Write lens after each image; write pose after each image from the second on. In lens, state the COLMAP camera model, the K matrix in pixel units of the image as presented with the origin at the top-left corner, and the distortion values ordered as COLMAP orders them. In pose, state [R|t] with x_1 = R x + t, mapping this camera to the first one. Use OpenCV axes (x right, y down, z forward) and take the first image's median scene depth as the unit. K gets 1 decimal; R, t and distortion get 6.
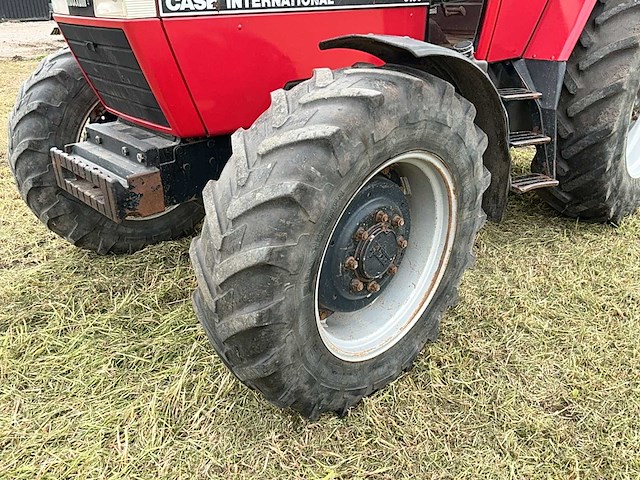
lens RADIAL K [[531.2, 0, 317.6], [0, 531.2, 238.7], [0, 0, 1]] dist [0.132220, -0.267279]
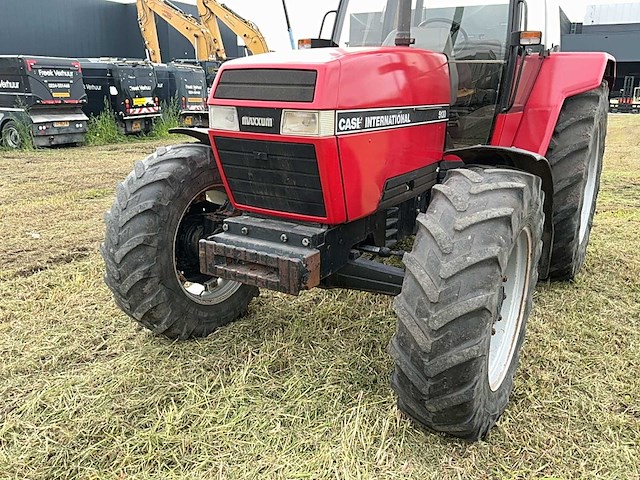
lens RADIAL K [[531.2, 0, 317.6], [0, 531.2, 238.7], [0, 0, 1]] dist [0.132220, -0.267279]
pose [[0.968651, -0.050356, 0.243267, -0.421927], [0.090114, 0.983767, -0.155182, 0.024299], [-0.231504, 0.172239, 0.957465, -0.126056]]
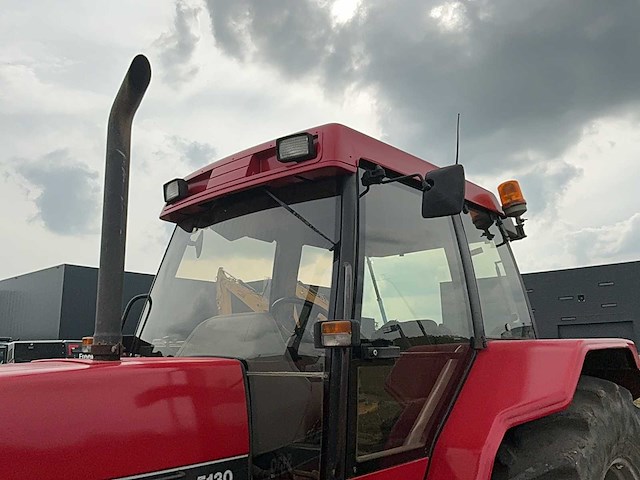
lens RADIAL K [[537.9, 0, 320.0], [0, 537.9, 240.0], [0, 0, 1]] dist [0.113219, -0.175597]
pose [[0.997693, -0.000468, 0.067893, 0.241414], [0.041420, 0.796517, -0.603195, -0.253472], [-0.053796, 0.604616, 0.794699, 0.255305]]
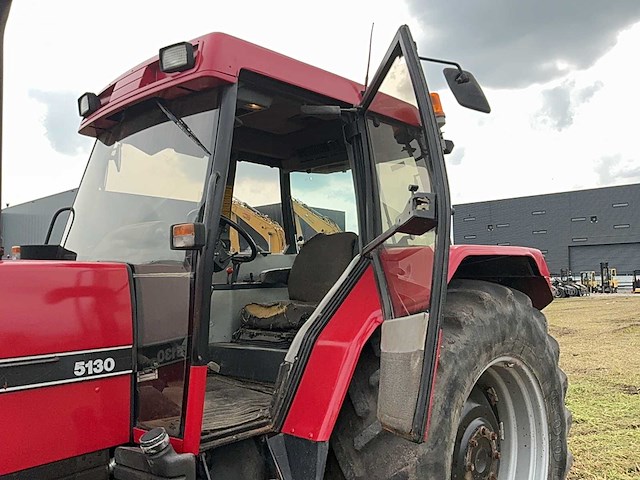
lens RADIAL K [[531.2, 0, 317.6], [0, 531.2, 238.7], [0, 0, 1]] dist [0.132220, -0.267279]
pose [[0.999460, -0.010508, 0.031124, 0.429245], [0.024372, 0.872454, -0.488088, -0.214881], [-0.022025, 0.488583, 0.872240, 0.236542]]
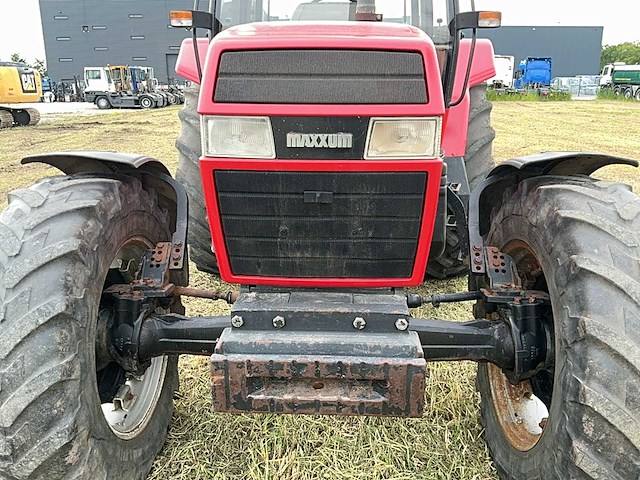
lens RADIAL K [[531.2, 0, 317.6], [0, 531.2, 238.7], [0, 0, 1]] dist [0.132220, -0.267279]
pose [[0.725324, -0.190391, 0.661556, -0.638050], [0.292503, 0.955167, -0.045807, -0.189268], [-0.623175, 0.226732, 0.748495, 0.328644]]
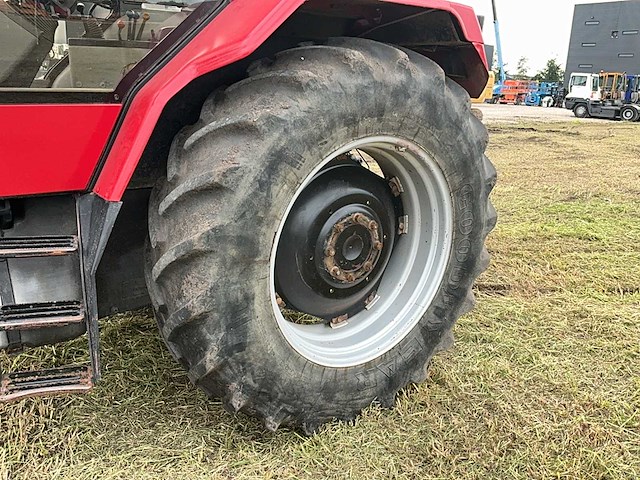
lens RADIAL K [[531.2, 0, 317.6], [0, 531.2, 238.7], [0, 0, 1]] dist [0.132220, -0.267279]
pose [[0.989300, 0.078368, -0.123062, 0.787814], [-0.096278, 0.984427, -0.147083, -0.212431], [0.109619, 0.157358, 0.981439, 0.387577]]
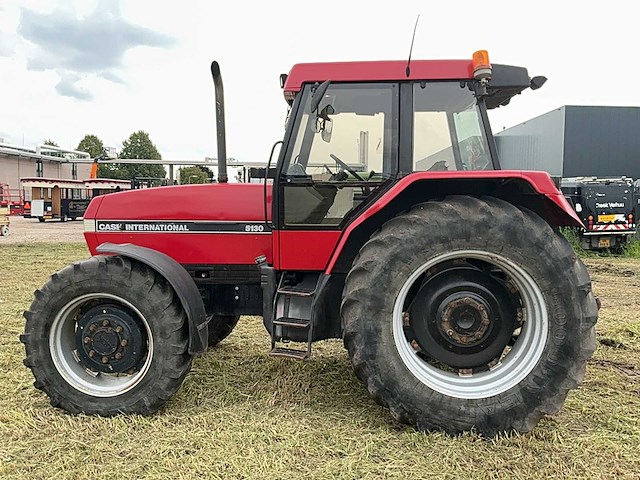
lens RADIAL K [[531.2, 0, 317.6], [0, 531.2, 238.7], [0, 0, 1]] dist [0.132220, -0.267279]
pose [[0.662716, 0.064047, -0.746127, 1.489375], [-0.326210, 0.921531, -0.210638, -0.112067], [0.674088, 0.382987, 0.631606, 0.053332]]
